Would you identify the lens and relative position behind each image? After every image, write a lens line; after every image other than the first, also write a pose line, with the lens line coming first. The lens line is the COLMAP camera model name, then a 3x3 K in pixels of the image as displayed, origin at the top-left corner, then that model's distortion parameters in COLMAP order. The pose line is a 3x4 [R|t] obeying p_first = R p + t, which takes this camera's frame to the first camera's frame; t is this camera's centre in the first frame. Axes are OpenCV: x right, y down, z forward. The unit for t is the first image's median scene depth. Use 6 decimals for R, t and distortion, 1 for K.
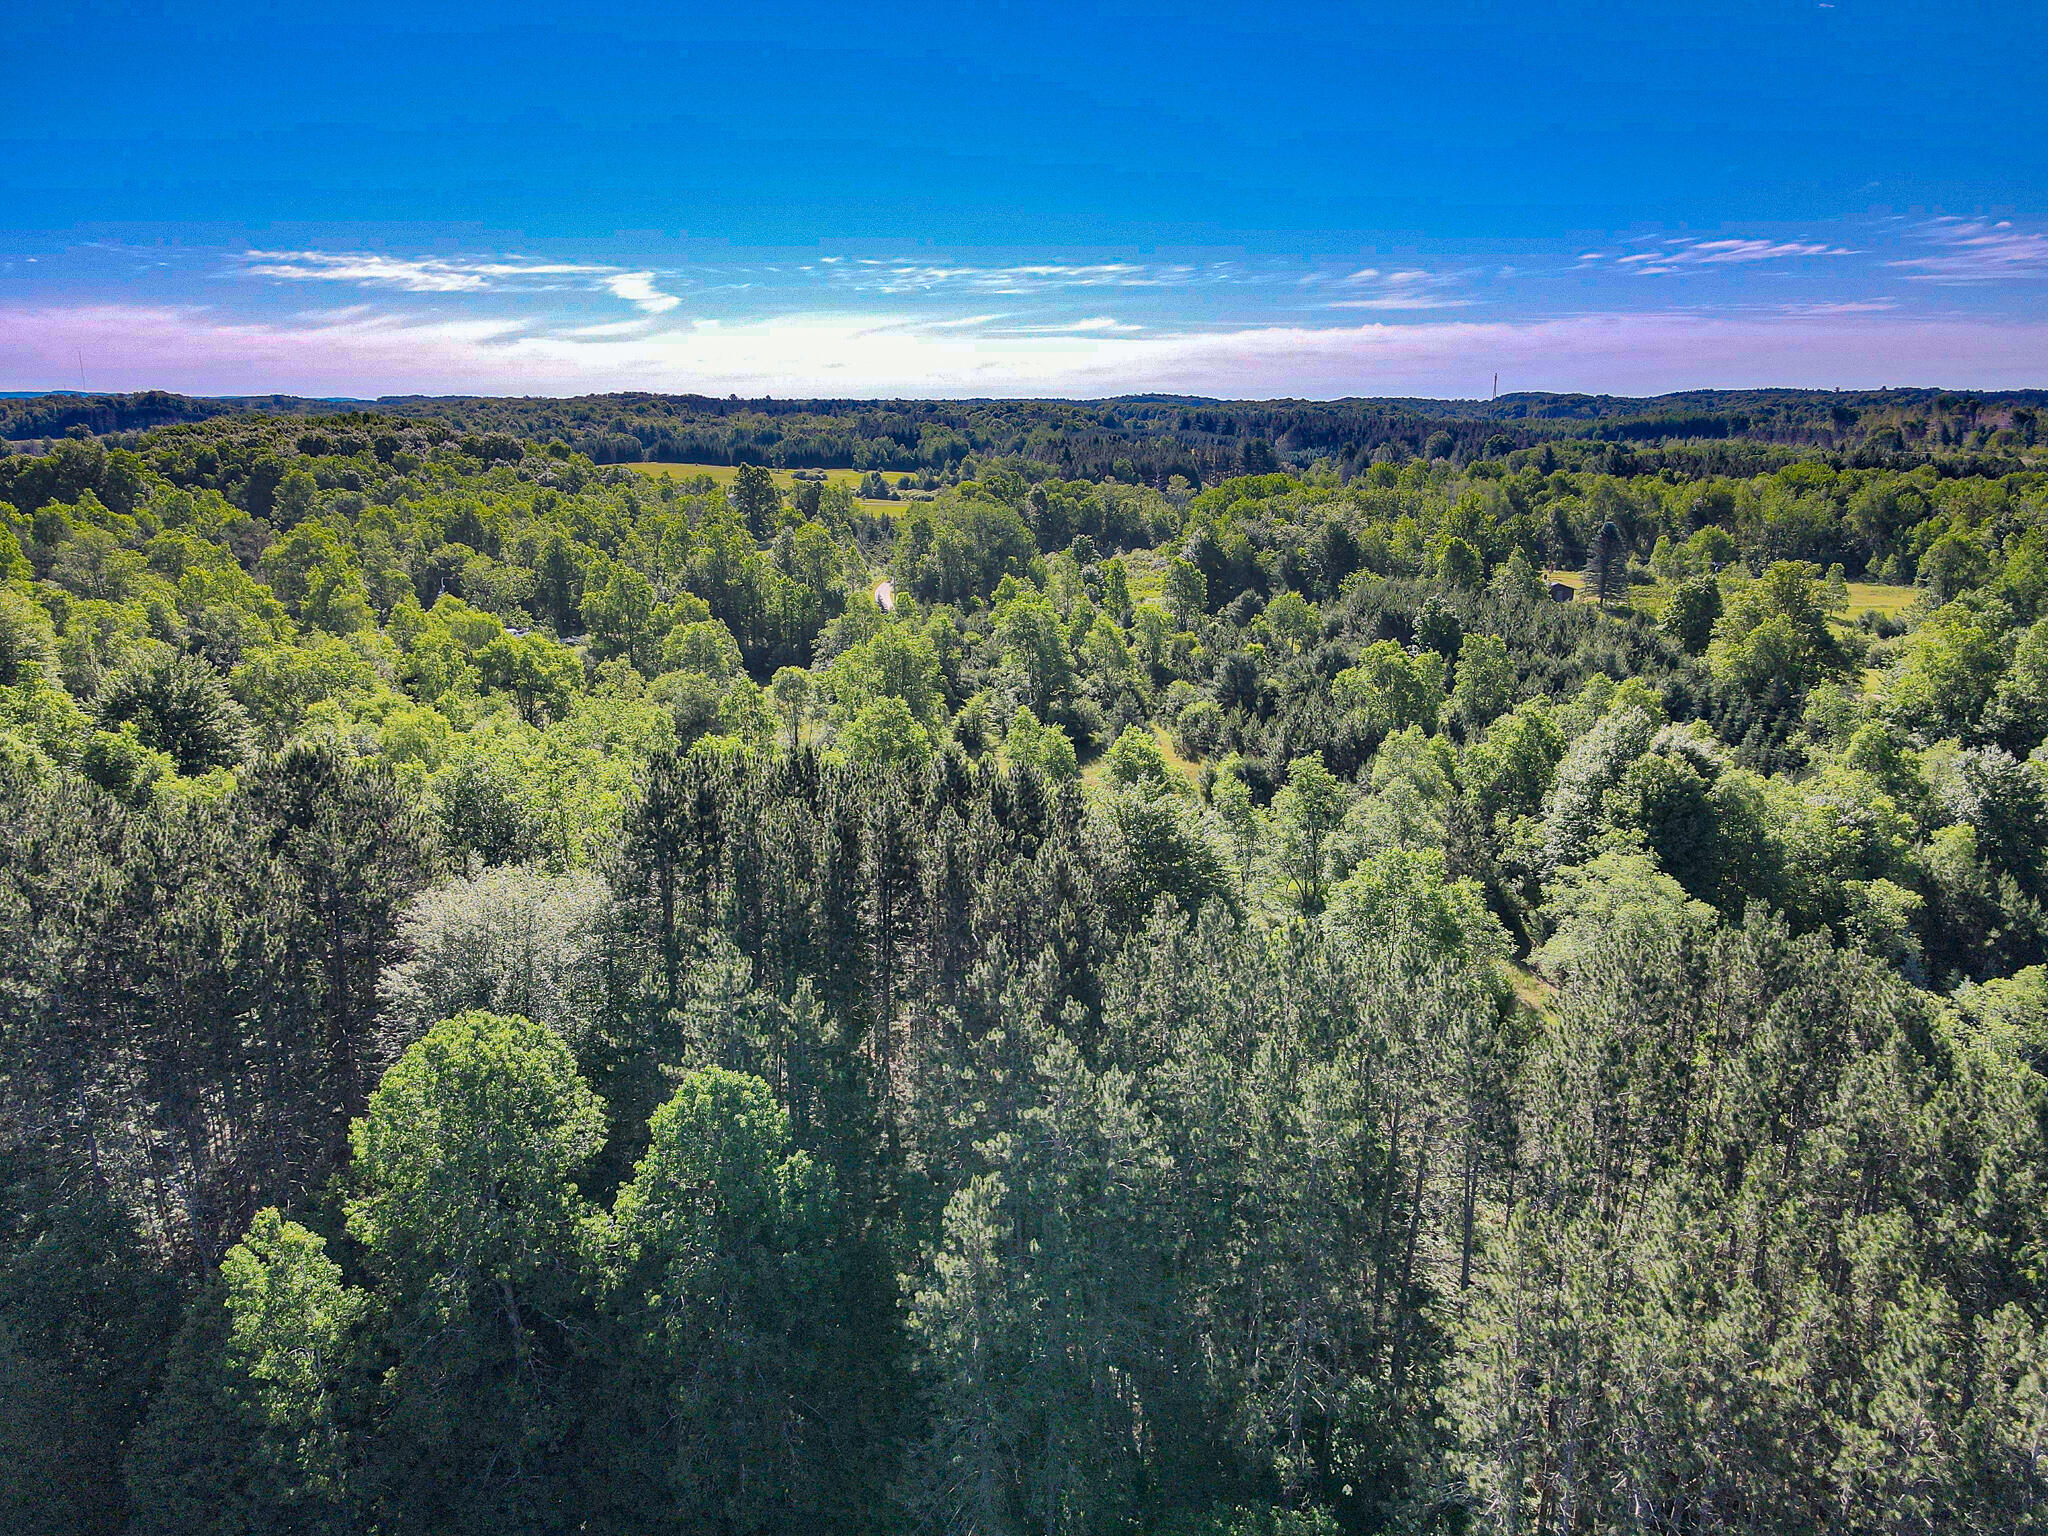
lens RADIAL K [[1496.1, 0, 1019.0], [0, 1496.1, 763.5], [0, 0, 1]] dist [0.018421, -0.001418]
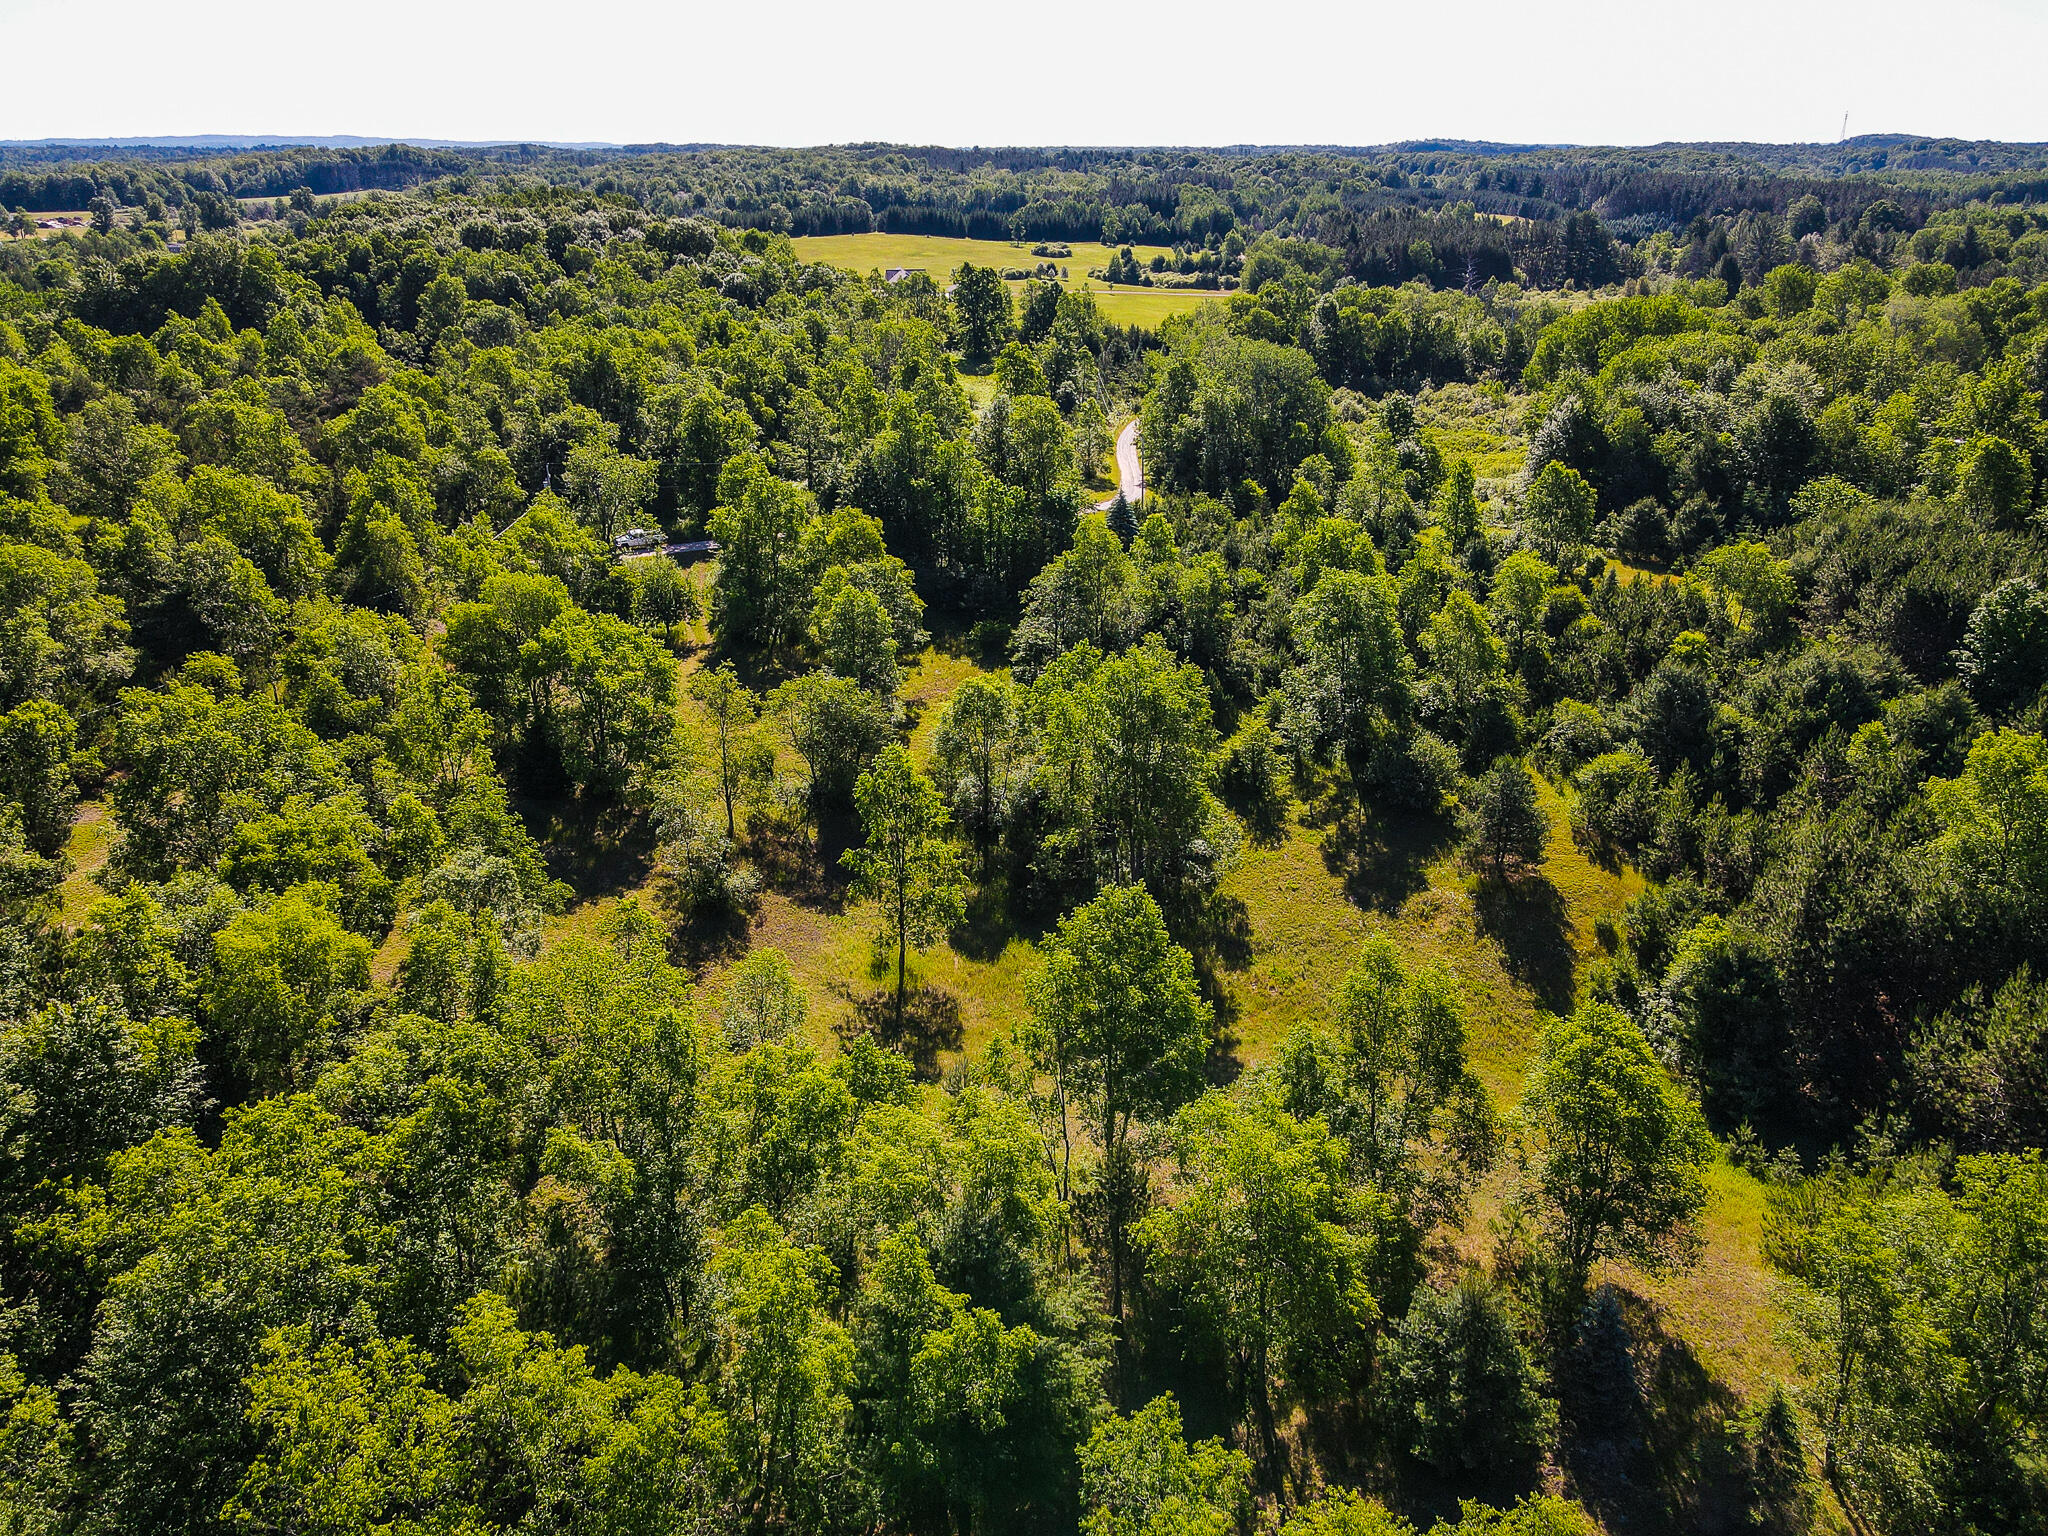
lens RADIAL K [[1496.1, 0, 1029.3], [0, 1496.1, 771.8], [0, 0, 1]] dist [0.018421, -0.001418]
pose [[0.988056, 0.058708, -0.142475, -0.015358], [-0.035434, 0.986365, 0.160710, -0.057631], [0.149967, -0.153742, 0.976664, 0.155895]]
